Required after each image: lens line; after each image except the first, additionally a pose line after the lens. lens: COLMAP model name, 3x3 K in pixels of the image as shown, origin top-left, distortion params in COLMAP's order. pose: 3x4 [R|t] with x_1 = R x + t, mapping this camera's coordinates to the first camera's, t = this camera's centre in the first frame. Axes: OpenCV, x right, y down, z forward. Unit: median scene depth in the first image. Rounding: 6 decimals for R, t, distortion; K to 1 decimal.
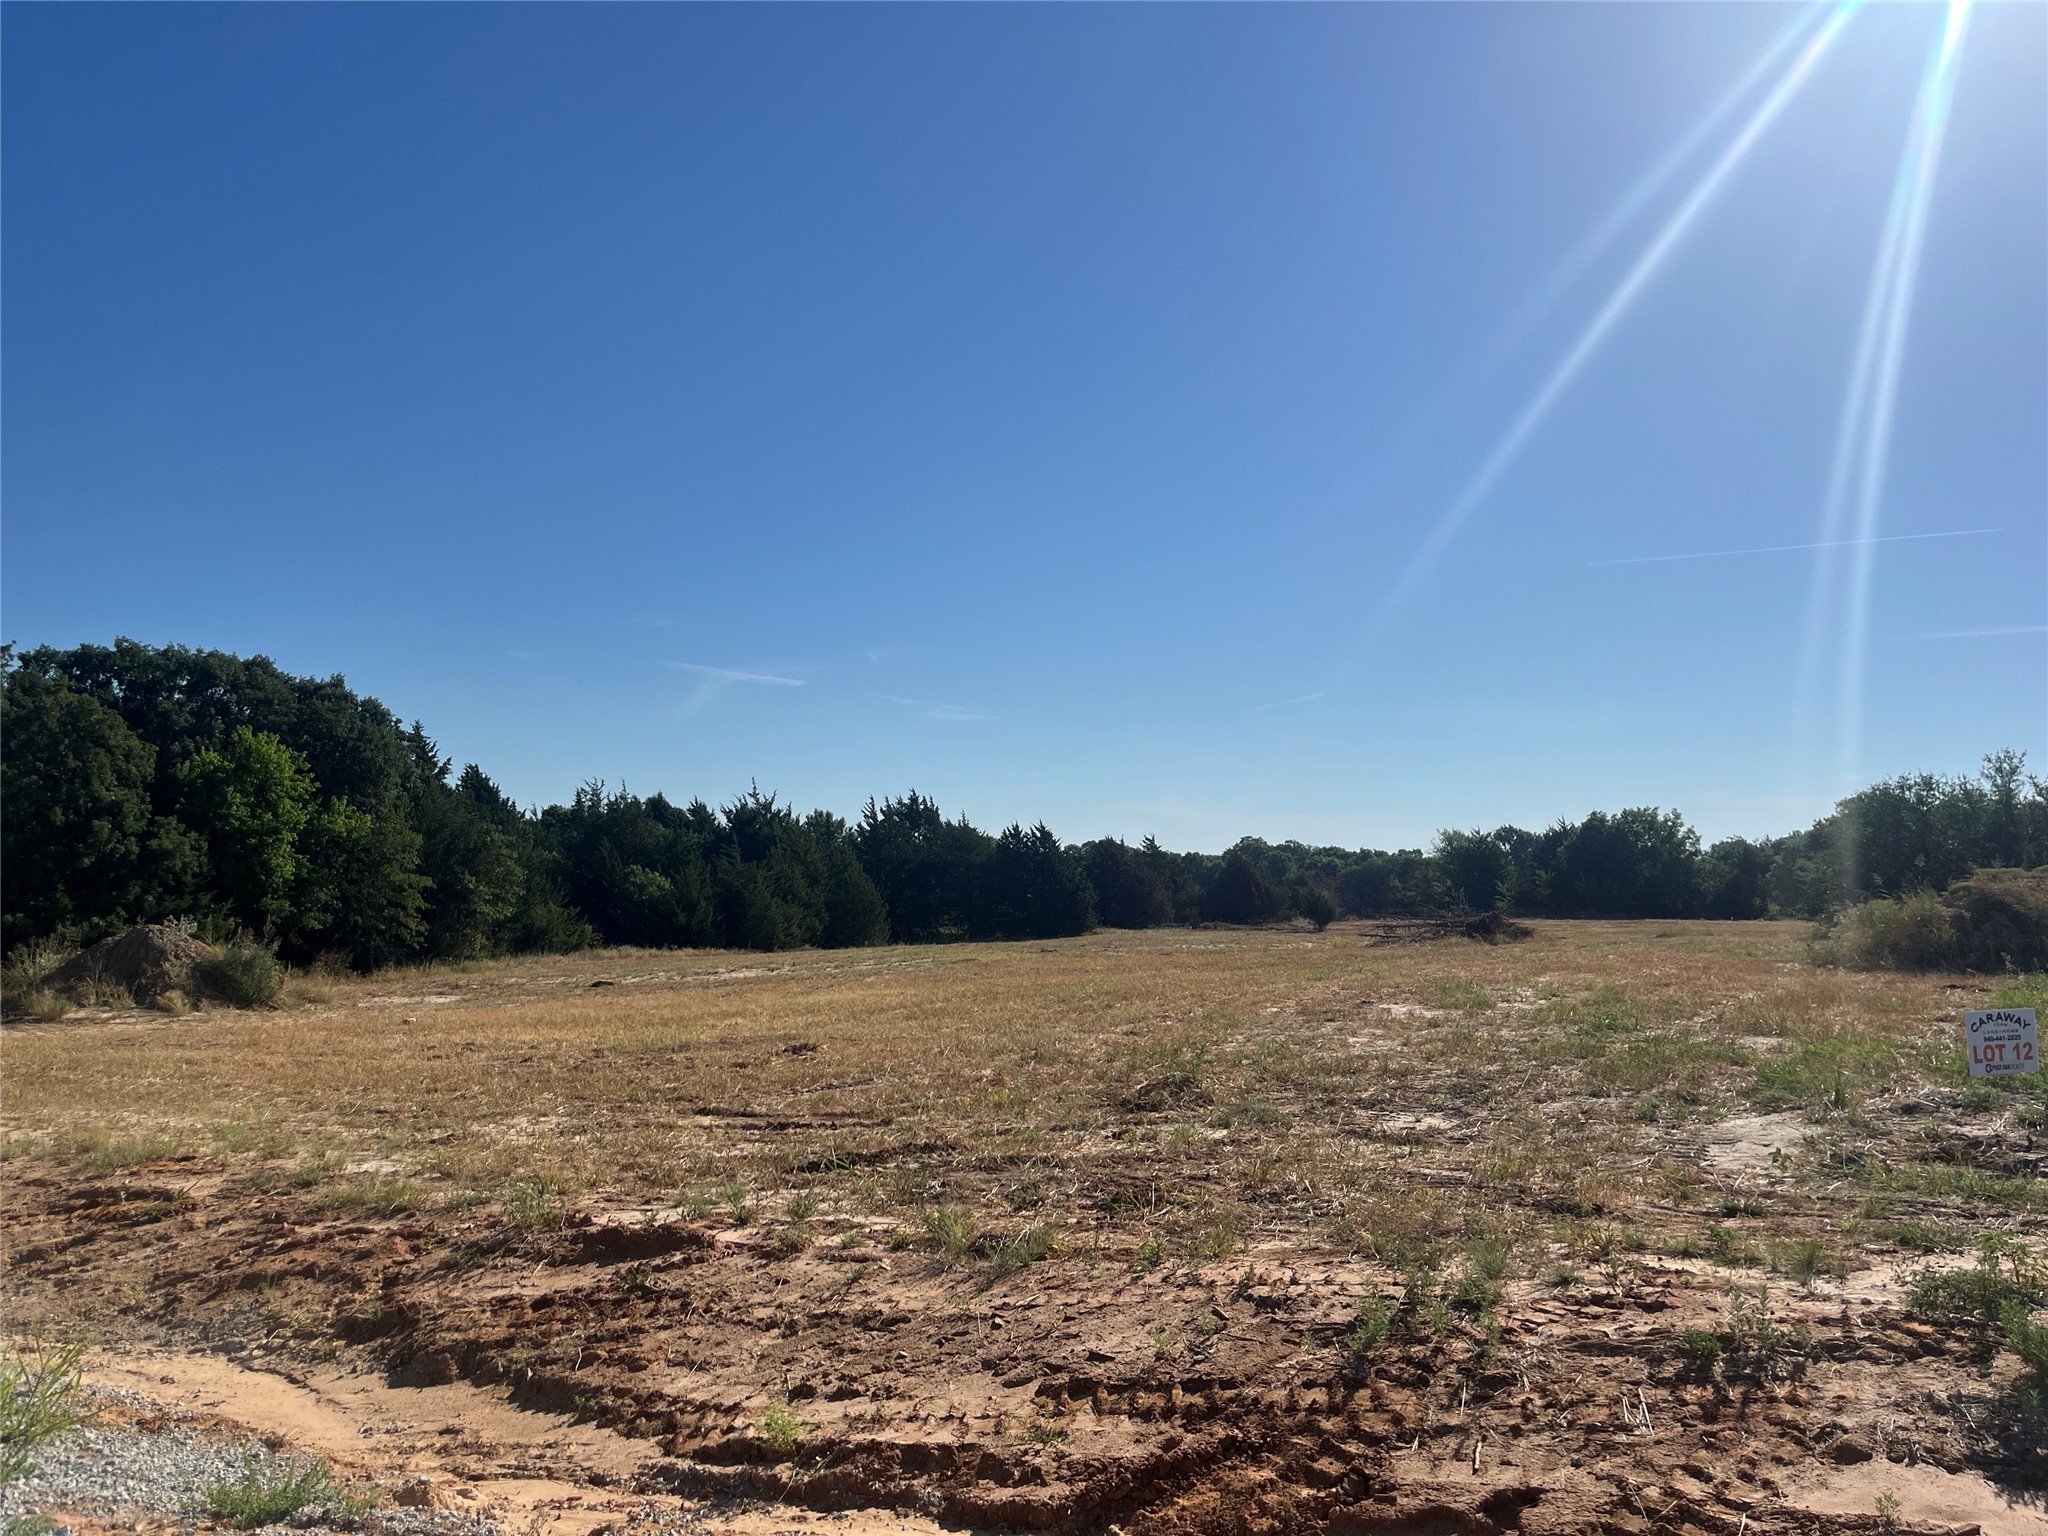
lens RADIAL K [[1564.1, 0, 1010.6], [0, 1564.1, 759.4], [0, 0, 1]] dist [0.079993, -0.102556]
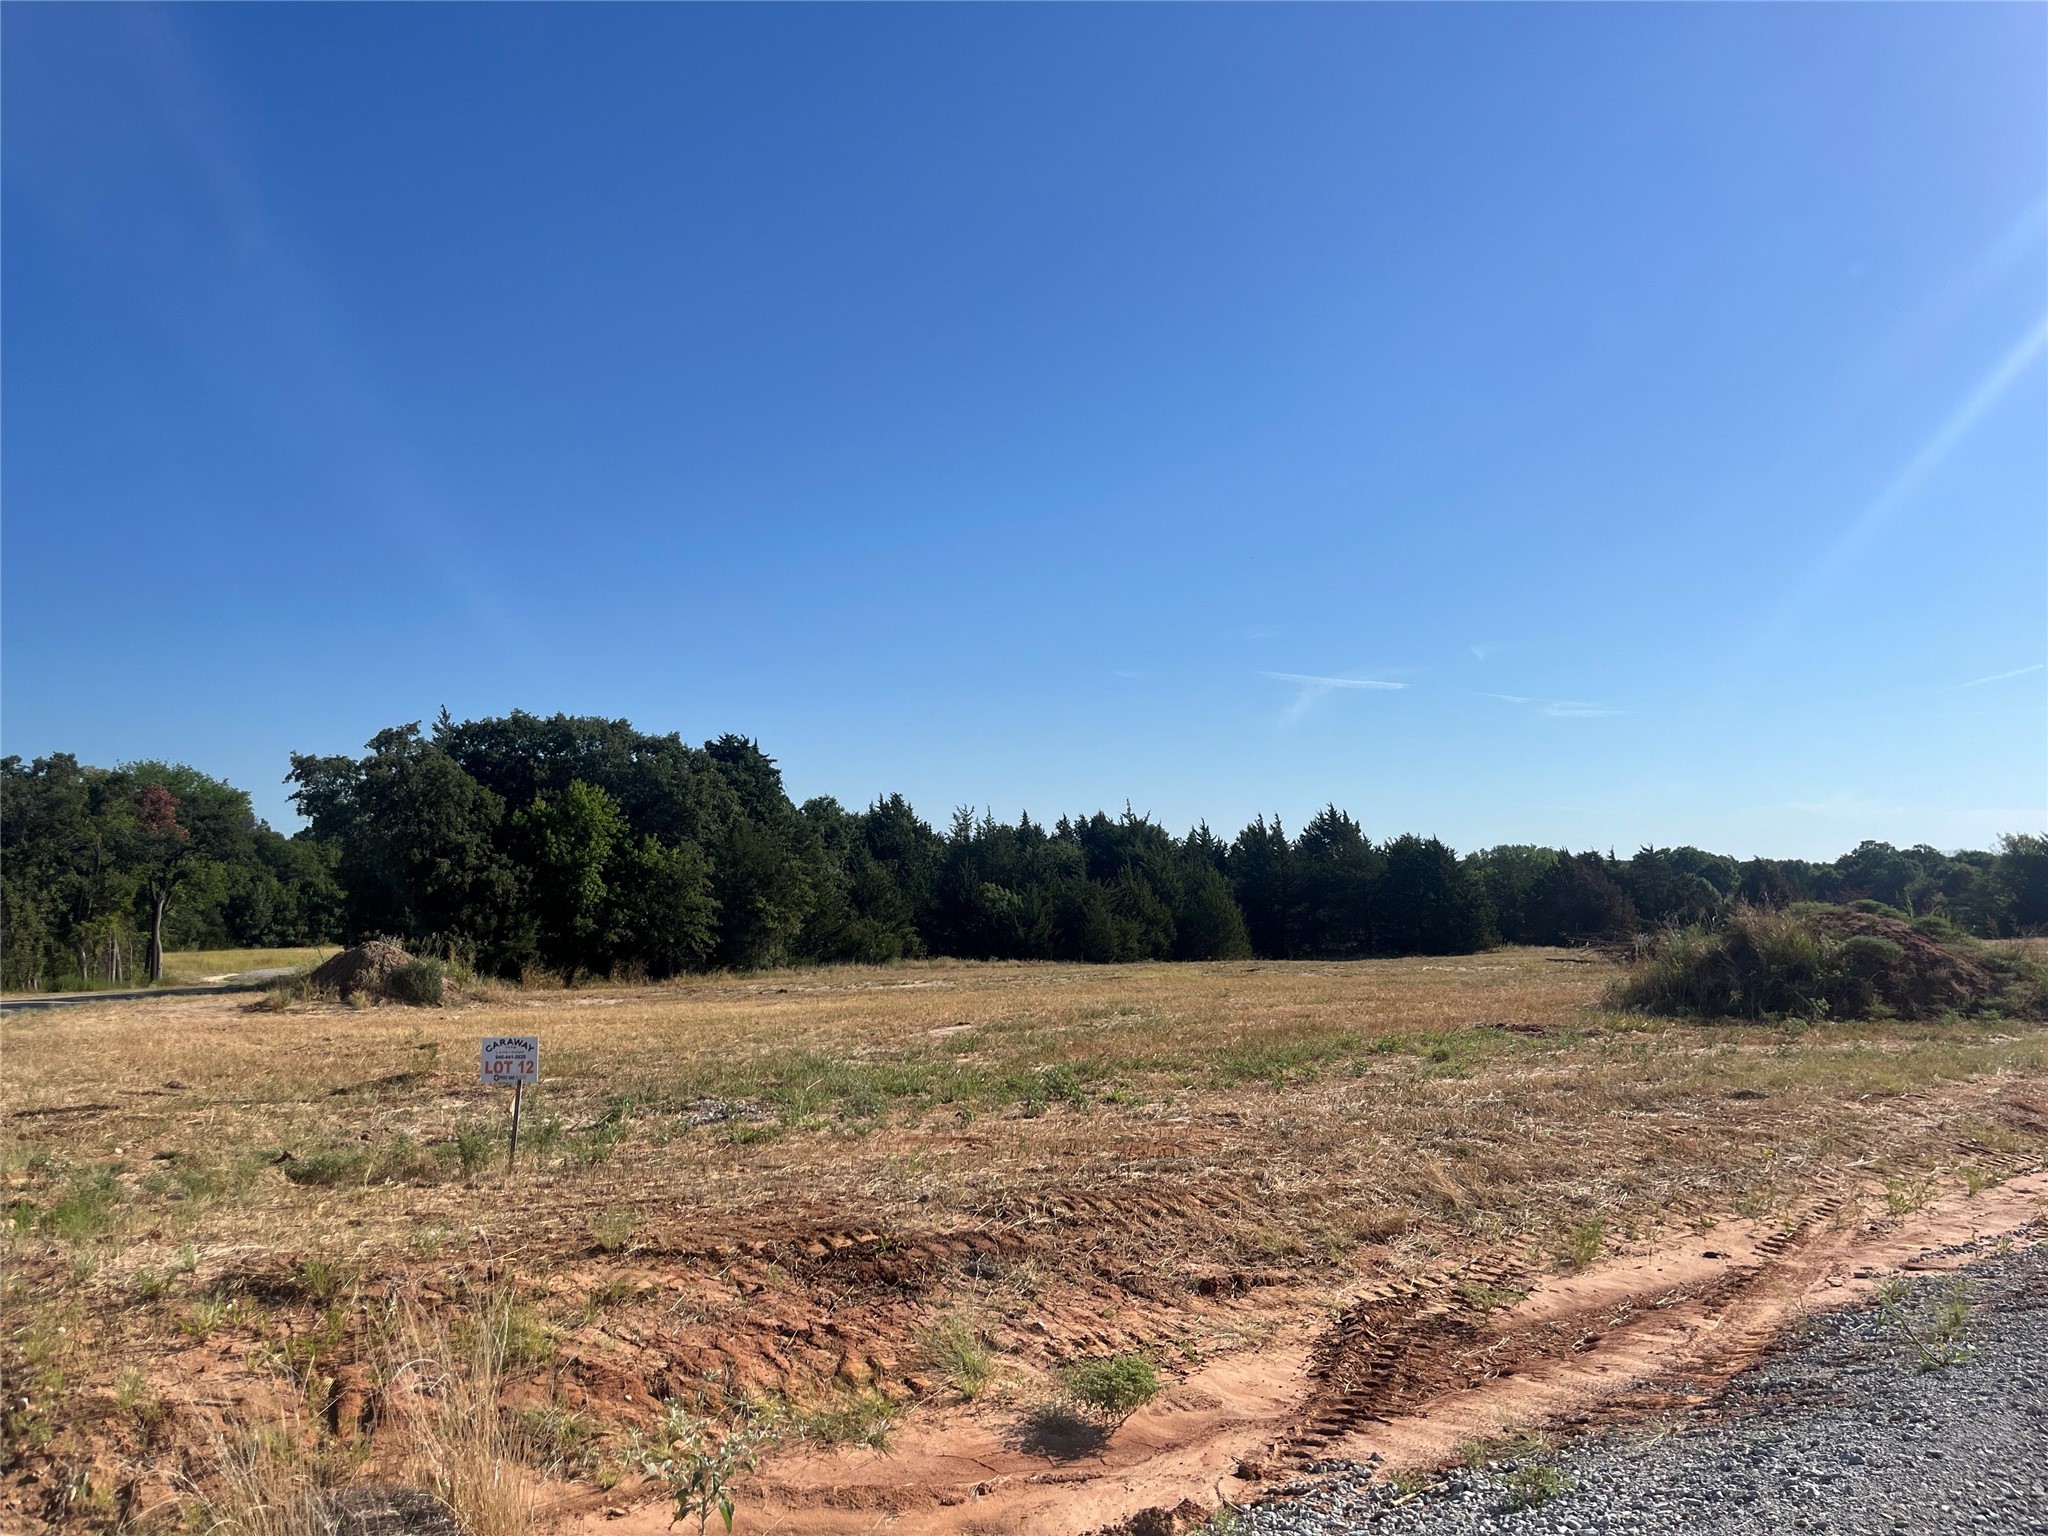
lens RADIAL K [[1564.1, 0, 1003.8], [0, 1564.1, 766.3], [0, 0, 1]] dist [0.079993, -0.102556]
pose [[0.925924, -0.032793, -0.376284, 0.899893], [0.032509, 0.999446, -0.007105, -0.034278], [0.376309, -0.005654, 0.926477, -0.080013]]
